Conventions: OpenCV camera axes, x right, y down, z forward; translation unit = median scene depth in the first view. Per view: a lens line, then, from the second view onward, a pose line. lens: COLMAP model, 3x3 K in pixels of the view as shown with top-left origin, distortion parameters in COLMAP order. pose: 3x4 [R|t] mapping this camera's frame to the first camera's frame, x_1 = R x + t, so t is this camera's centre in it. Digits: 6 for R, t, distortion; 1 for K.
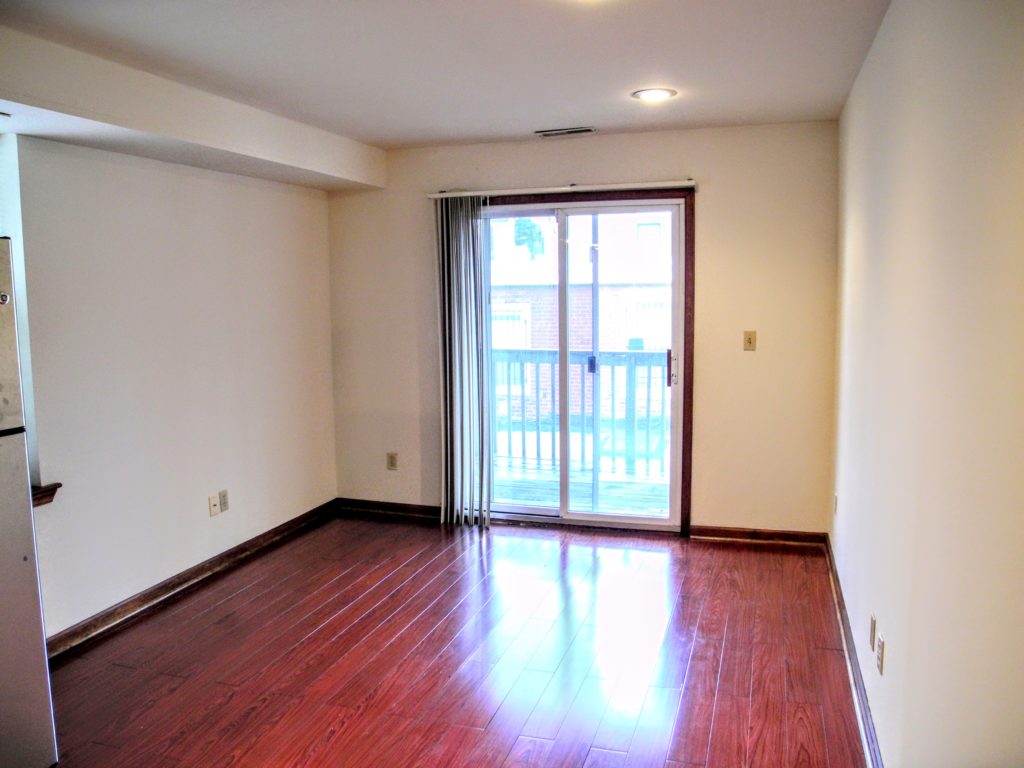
lens RADIAL K [[848.6, 0, 512.0], [0, 848.6, 384.0], [0, 0, 1]] dist [-0.126145, 0.106687]
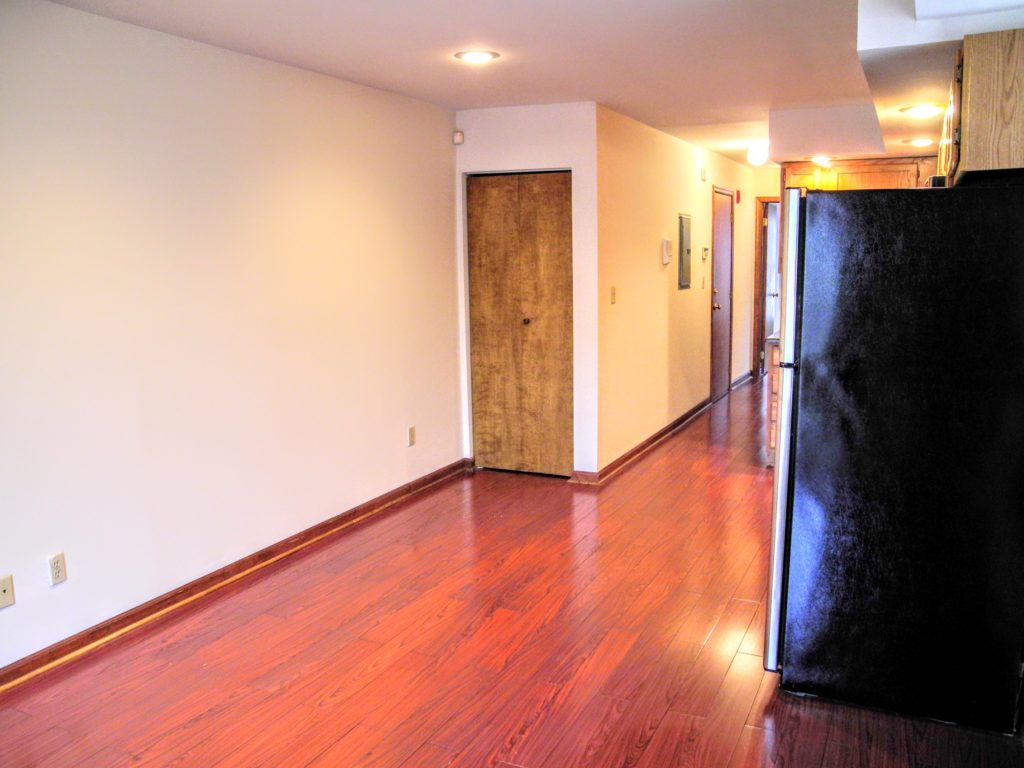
lens RADIAL K [[848.6, 0, 512.0], [0, 848.6, 384.0], [0, 0, 1]] dist [-0.126145, 0.106687]
pose [[-0.988850, -0.001027, 0.148910, -0.194626], [0.036857, 0.967176, 0.251420, -0.102436], [-0.144281, 0.254105, -0.956355, 1.014766]]
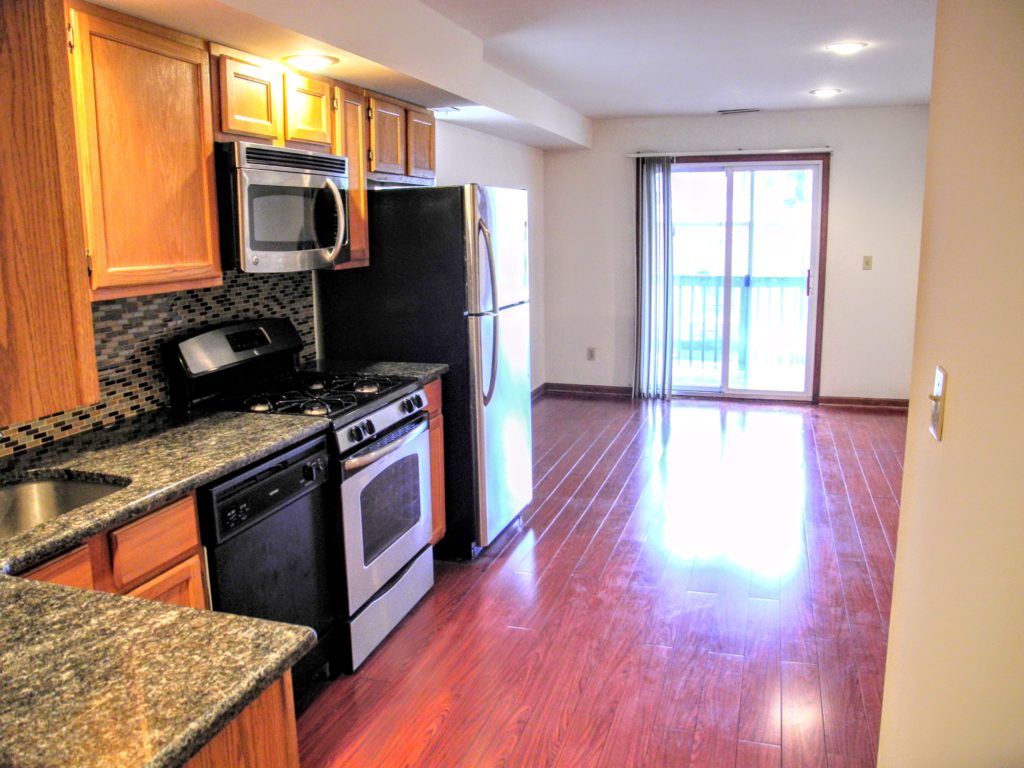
lens RADIAL K [[848.6, 0, 512.0], [0, 848.6, 384.0], [0, 0, 1]] dist [-0.126145, 0.106687]
pose [[0.999994, -0.003537, 0.000464, -0.294535], [0.003492, 0.997184, 0.074909, 0.041317], [-0.000728, -0.074906, 0.997190, -0.377115]]
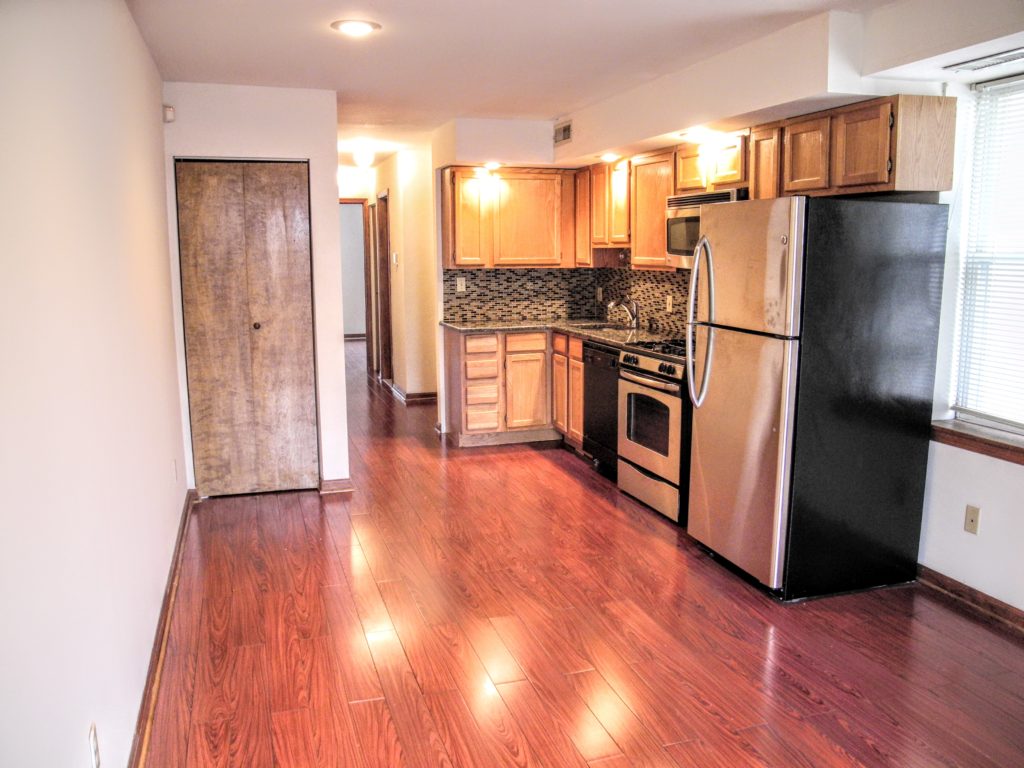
lens RADIAL K [[825.1, 0, 500.8], [0, 825.1, 387.8], [0, 0, 1]] dist [-0.156437, 0.146616]
pose [[-0.828174, 0.107410, -0.550083, 0.259624], [-0.046831, 0.964772, 0.258887, -0.093918], [0.558511, 0.240165, -0.793969, 0.868098]]
